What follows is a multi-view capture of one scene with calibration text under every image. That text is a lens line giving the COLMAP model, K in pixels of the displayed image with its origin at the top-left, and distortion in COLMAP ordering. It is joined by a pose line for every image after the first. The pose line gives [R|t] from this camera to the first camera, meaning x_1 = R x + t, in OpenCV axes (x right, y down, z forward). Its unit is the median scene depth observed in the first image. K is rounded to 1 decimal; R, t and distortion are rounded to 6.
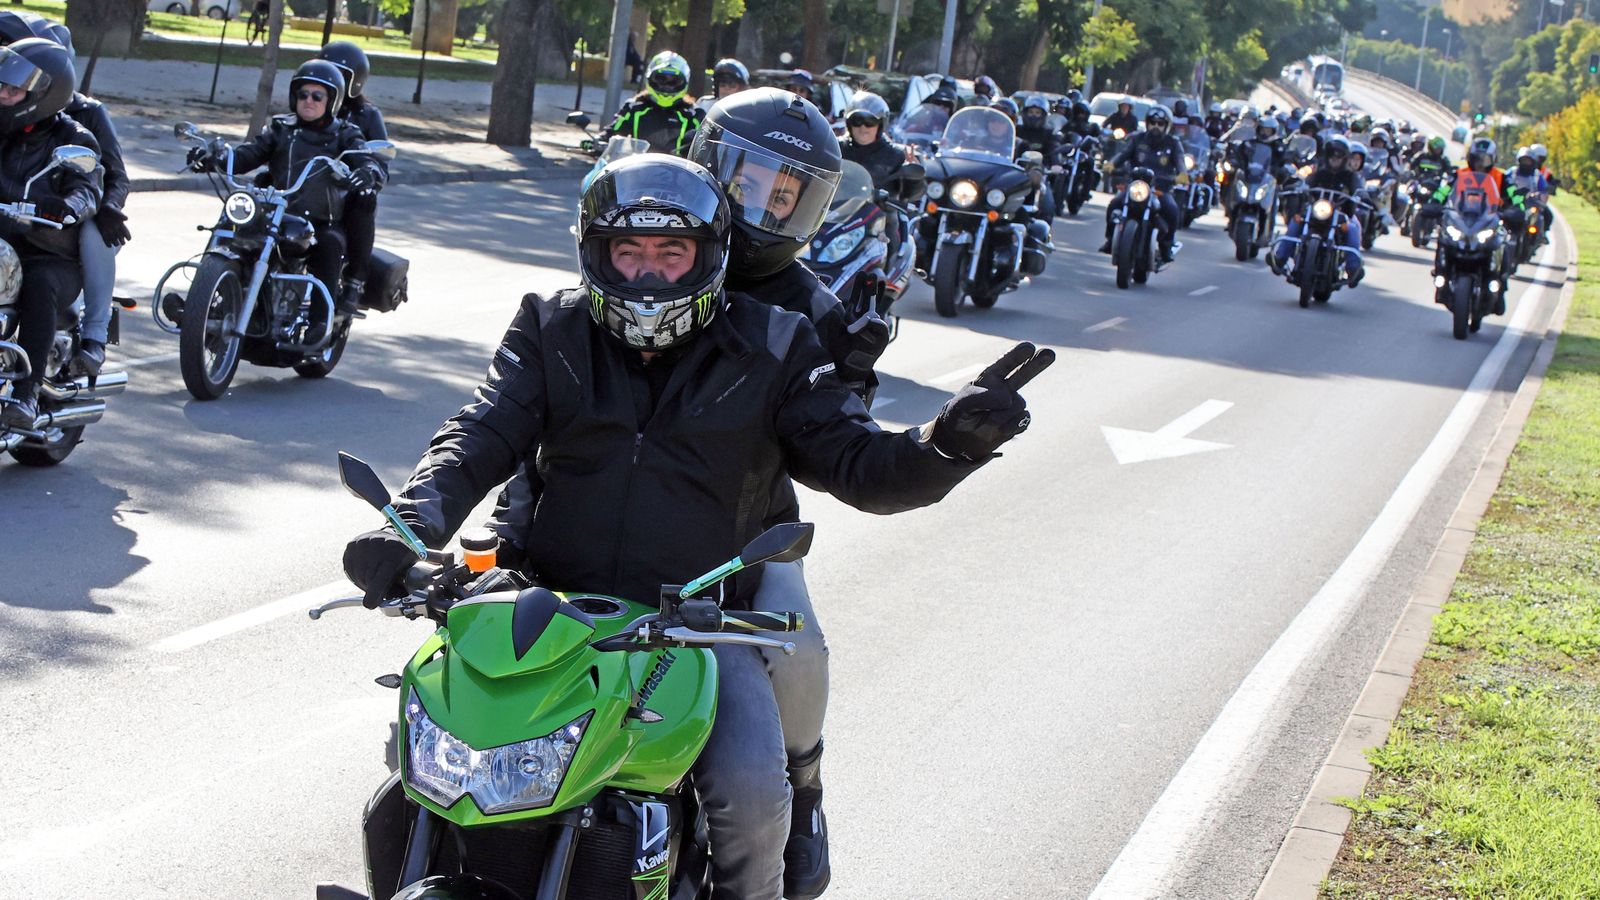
lens RADIAL K [[10852.3, 0, 815.4], [0, 10852.3, 337.7], [0, 0, 1]] dist [1.254433, 0.000000]
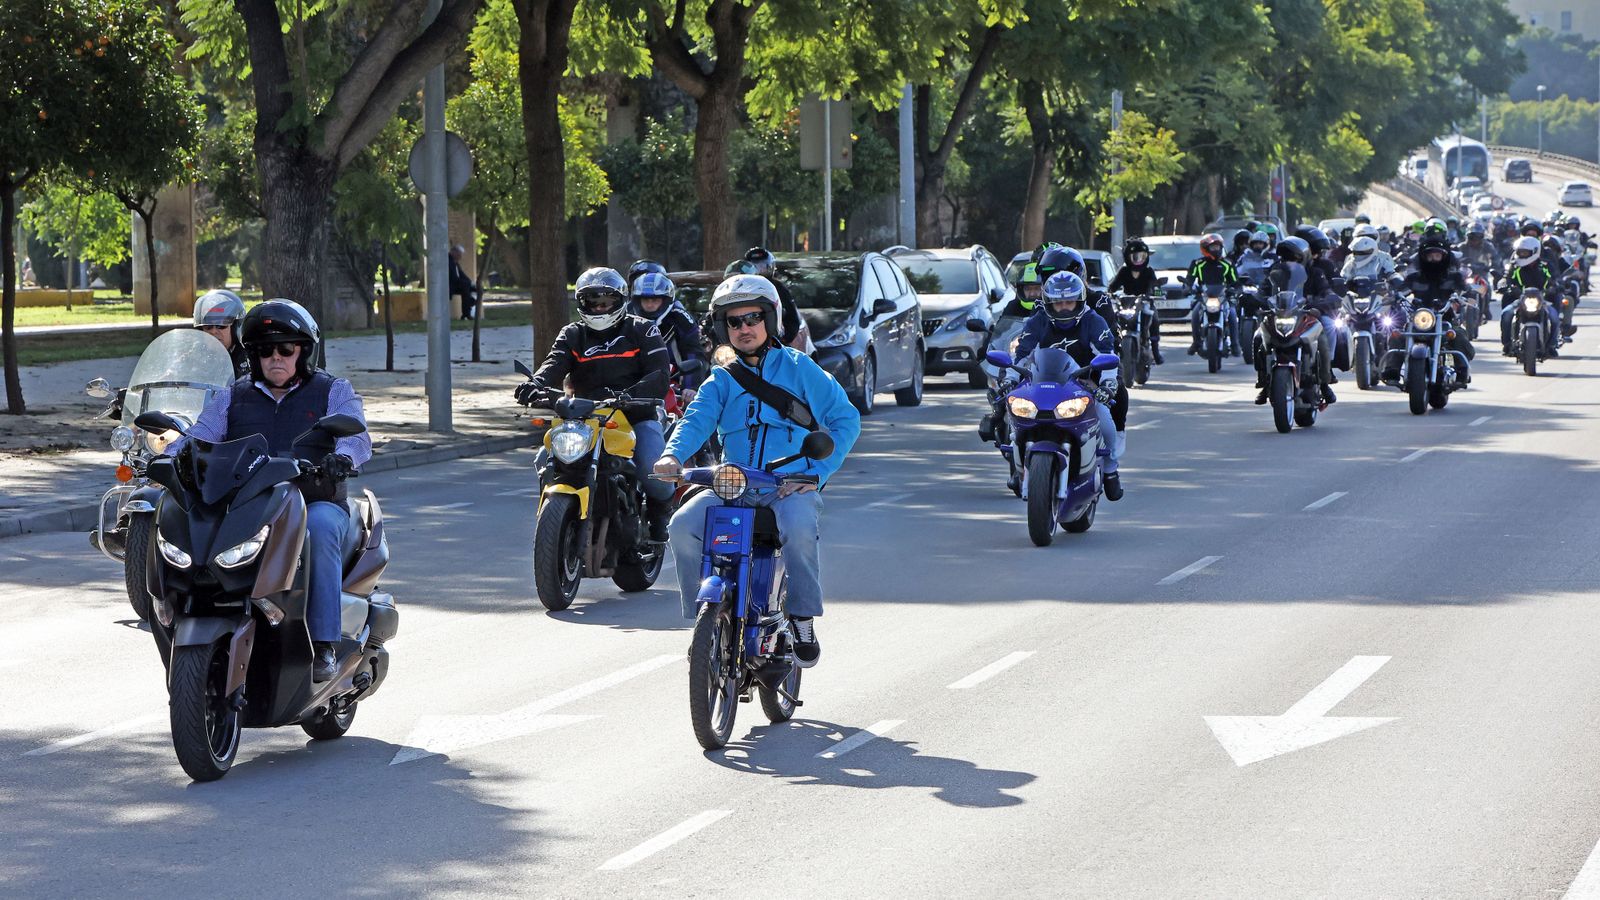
lens RADIAL K [[7249.5, 0, 802.5], [0, 7249.5, 477.3], [0, 0, 1]] dist [0.878452, 0.000000]
pose [[0.988063, -0.141016, 0.062014, -0.025669], [0.143430, 0.988993, -0.036354, 0.006285], [-0.056204, 0.044814, 0.997413, 0.540531]]
